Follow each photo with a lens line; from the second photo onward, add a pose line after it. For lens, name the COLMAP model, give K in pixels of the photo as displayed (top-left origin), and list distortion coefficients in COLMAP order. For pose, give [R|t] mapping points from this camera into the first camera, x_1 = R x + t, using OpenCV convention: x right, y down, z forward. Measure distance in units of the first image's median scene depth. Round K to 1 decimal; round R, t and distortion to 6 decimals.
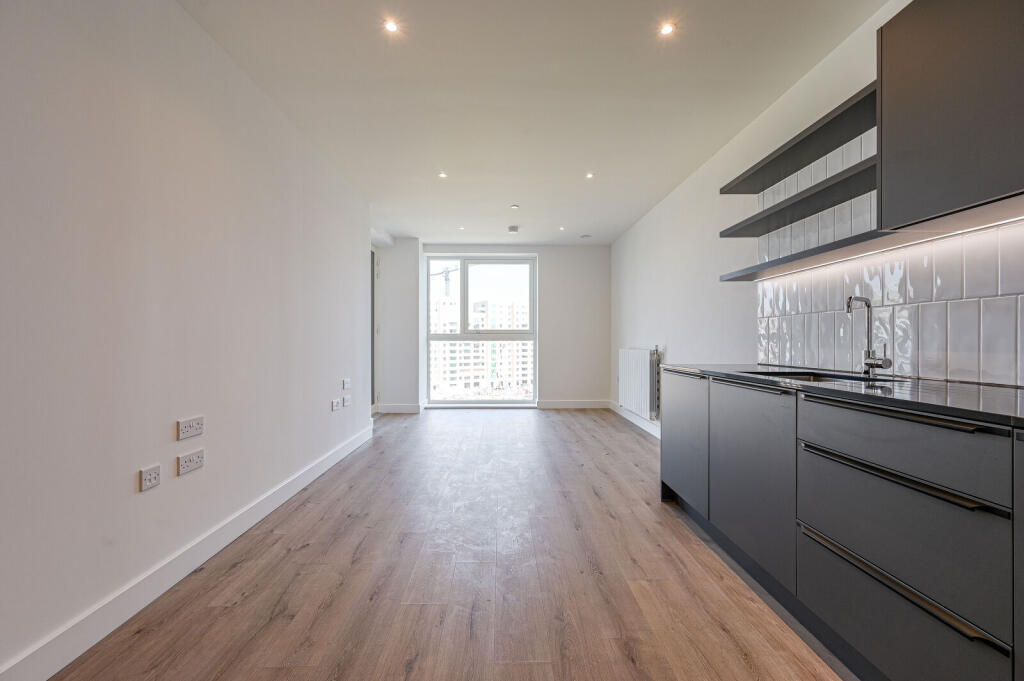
lens RADIAL K [[406.1, 0, 512.8], [0, 406.1, 340.5], [0, 0, 1]] dist [-0.001971, -0.000038]
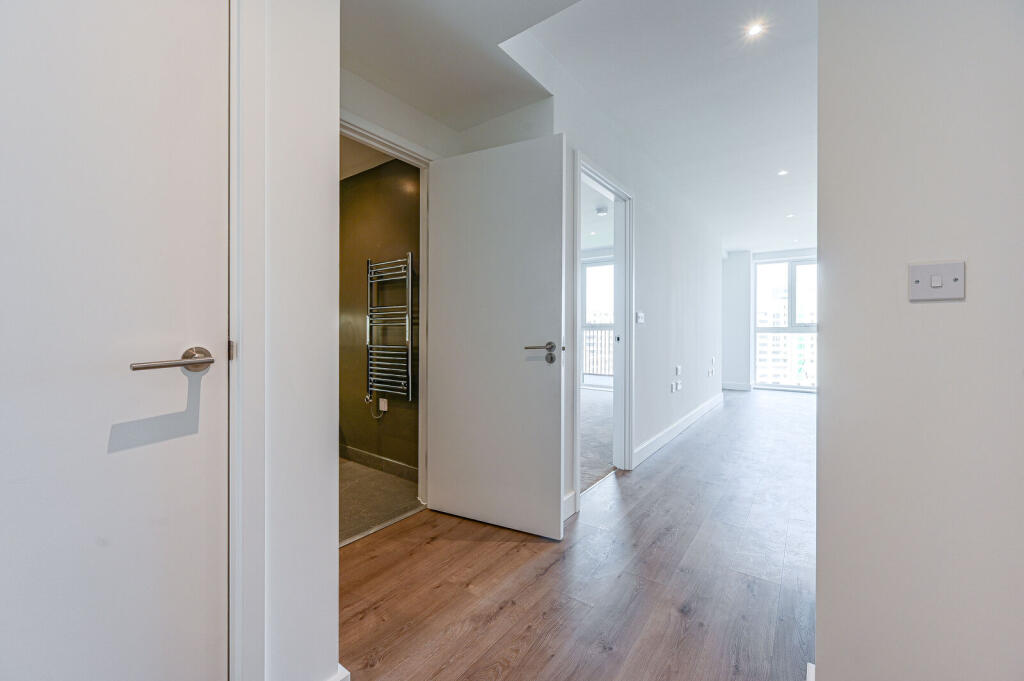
lens RADIAL K [[406.1, 0, 509.6], [0, 406.1, 338.9], [0, 0, 1]] dist [-0.001971, -0.000038]
pose [[0.783989, 0.007395, -0.620730, -0.034791], [0.002010, 0.999894, 0.014451, -0.001100], [0.620771, -0.012577, 0.783891, -0.414350]]
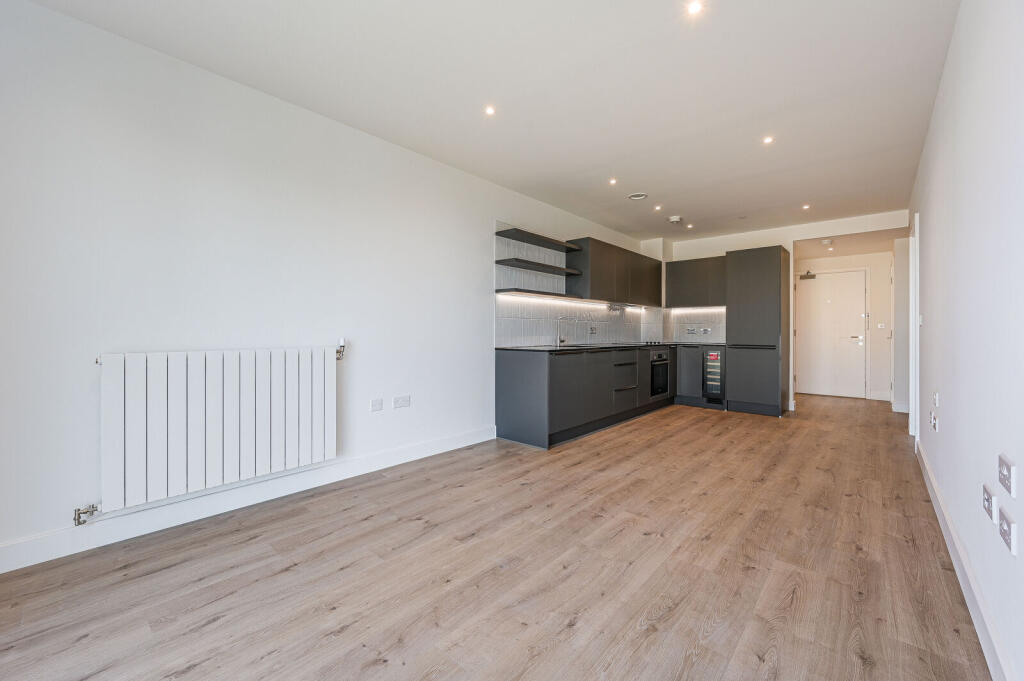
lens RADIAL K [[406.1, 0, 509.1], [0, 406.1, 335.0], [0, 0, 1]] dist [-0.001971, -0.000038]
pose [[-0.726817, -0.011514, 0.686735, -0.226561], [-0.009013, 0.999933, 0.007227, -0.000818], [-0.686772, -0.000937, -0.726872, 0.995476]]
